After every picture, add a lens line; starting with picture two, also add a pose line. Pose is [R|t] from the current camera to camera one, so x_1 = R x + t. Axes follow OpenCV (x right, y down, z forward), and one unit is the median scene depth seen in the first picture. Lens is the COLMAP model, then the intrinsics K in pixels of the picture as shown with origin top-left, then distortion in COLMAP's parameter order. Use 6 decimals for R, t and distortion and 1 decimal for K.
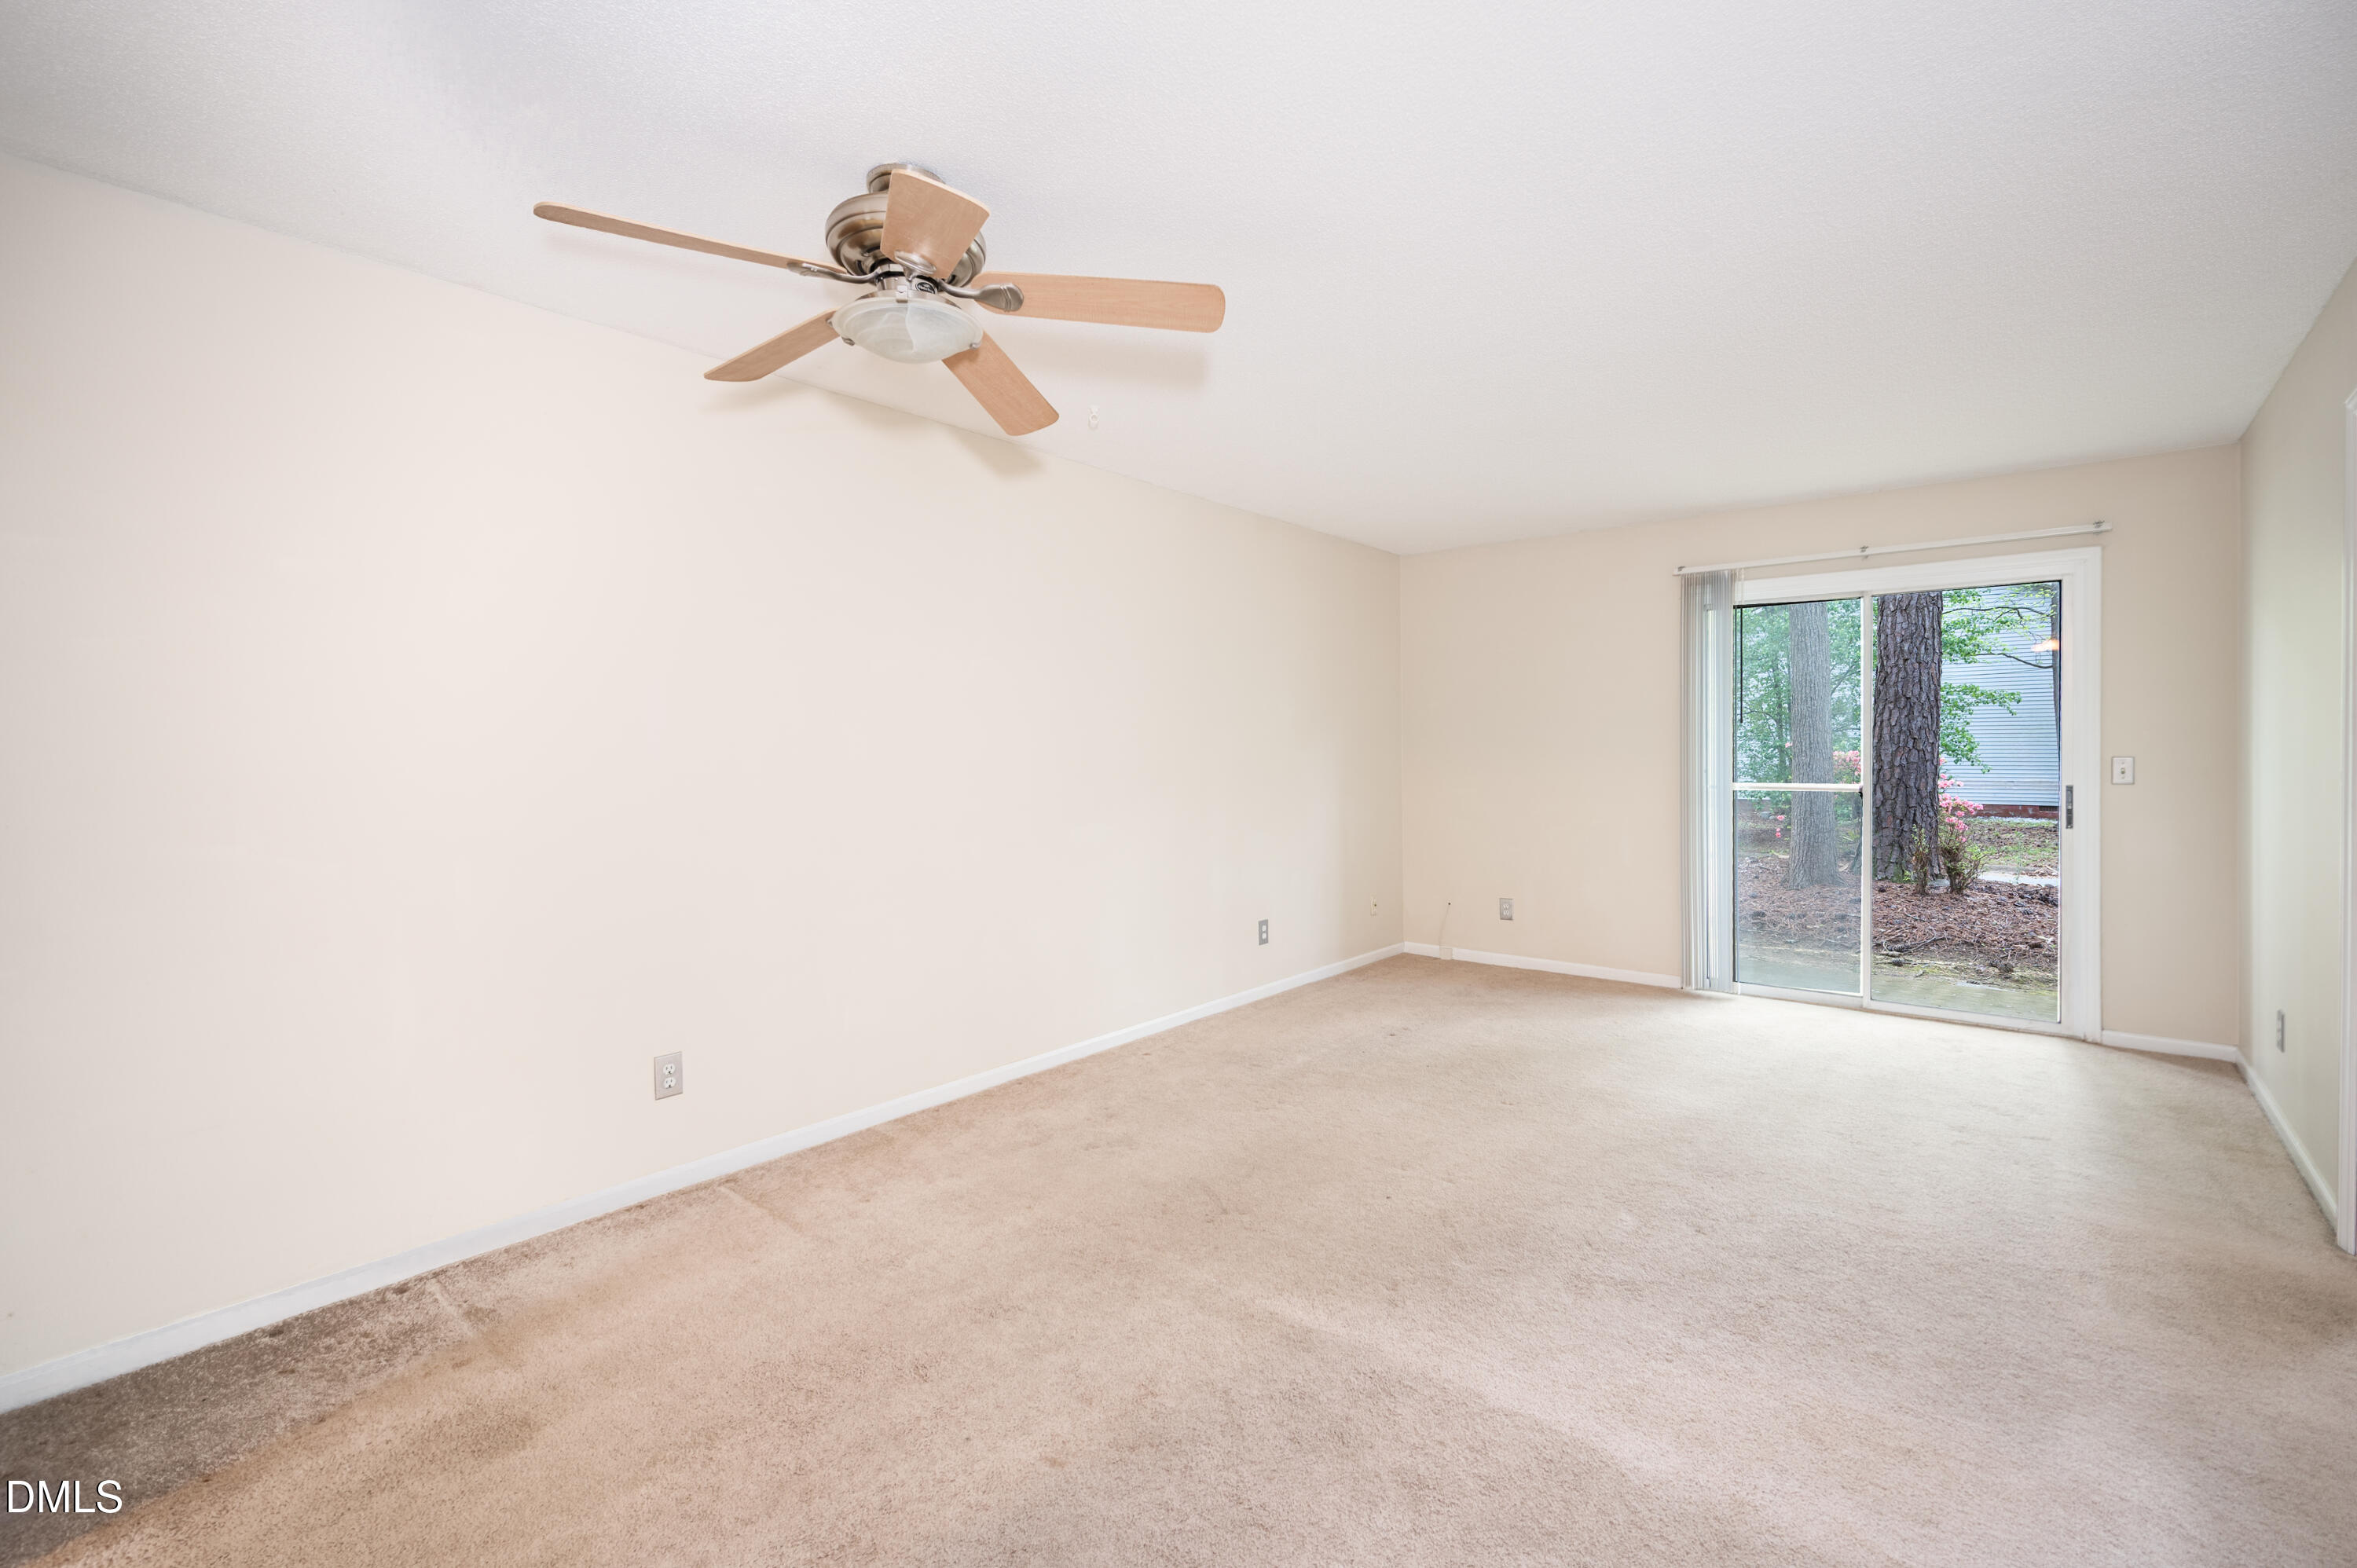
lens RADIAL K [[1016.7, 0, 1177.5], [0, 1016.7, 745.6], [0, 0, 1]] dist [-0.000172, -0.000037]
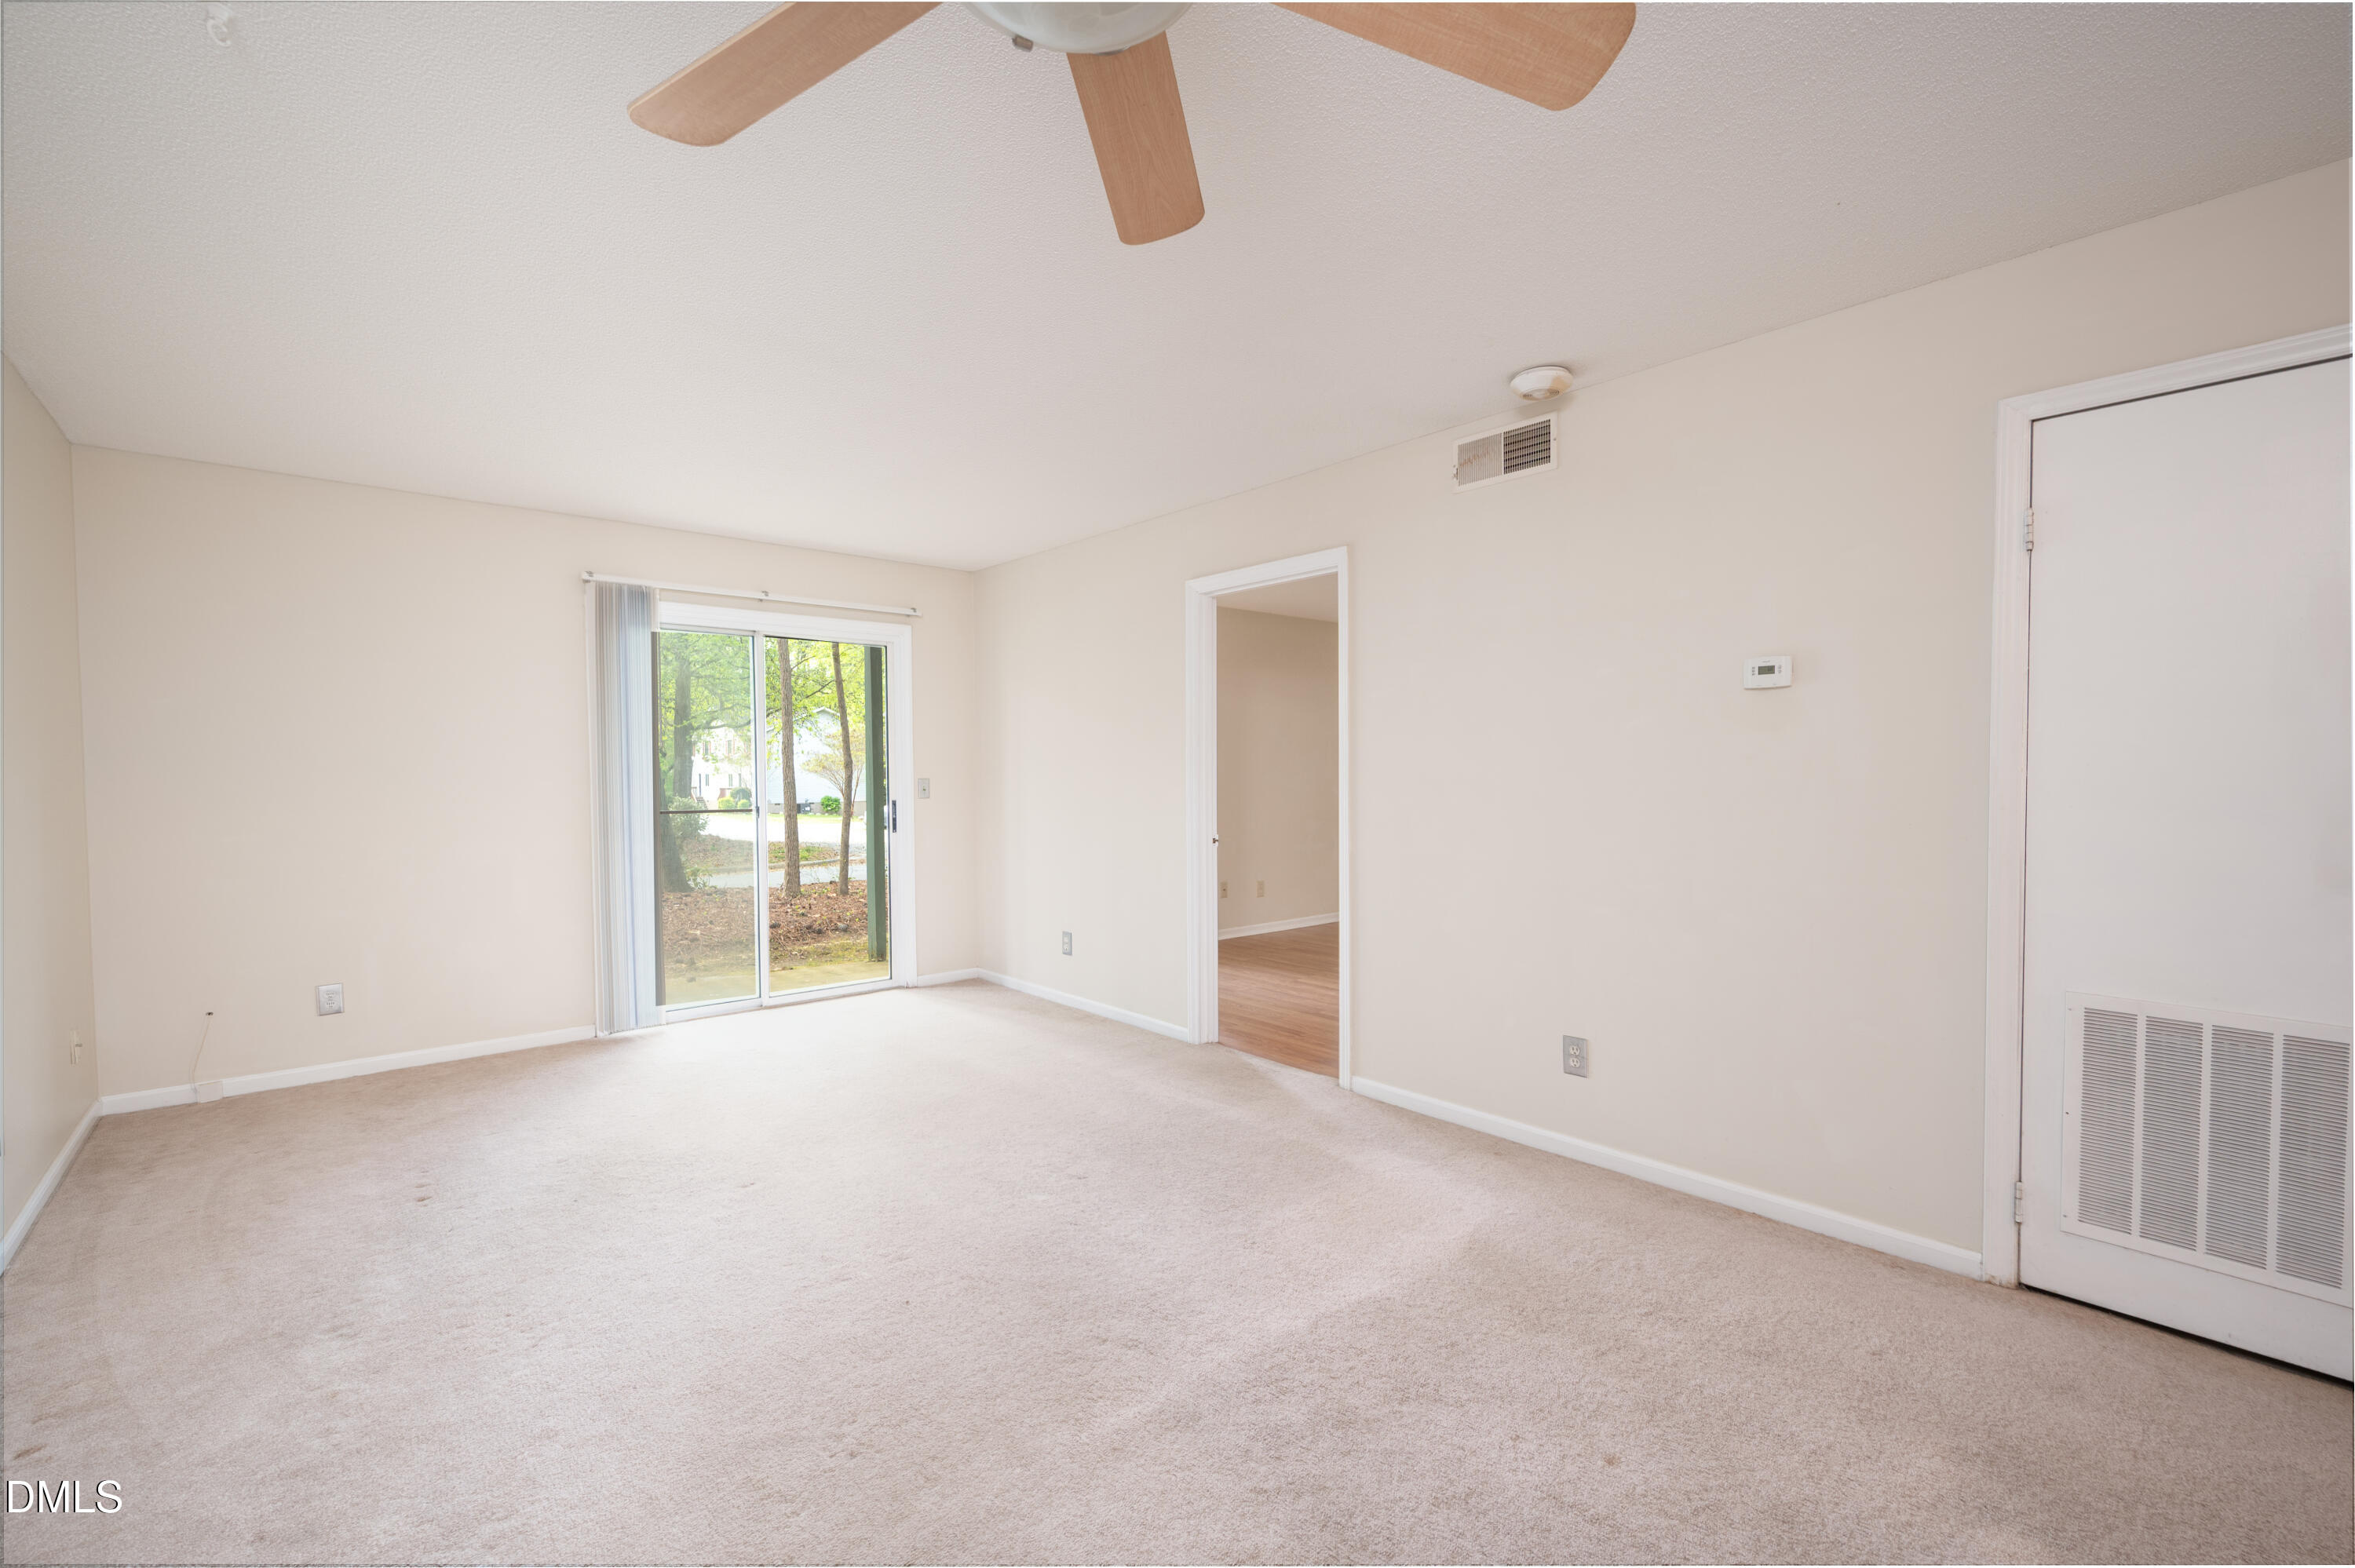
lens RADIAL K [[1005.6, 0, 1177.5], [0, 1005.6, 784.0], [0, 0, 1]] dist [0.000036, 0.000042]
pose [[0.172358, -0.009038, 0.984993, -0.306627], [0.000666, 0.999959, 0.009058, 0.004835], [-0.985034, -0.000905, 0.172356, 0.344374]]
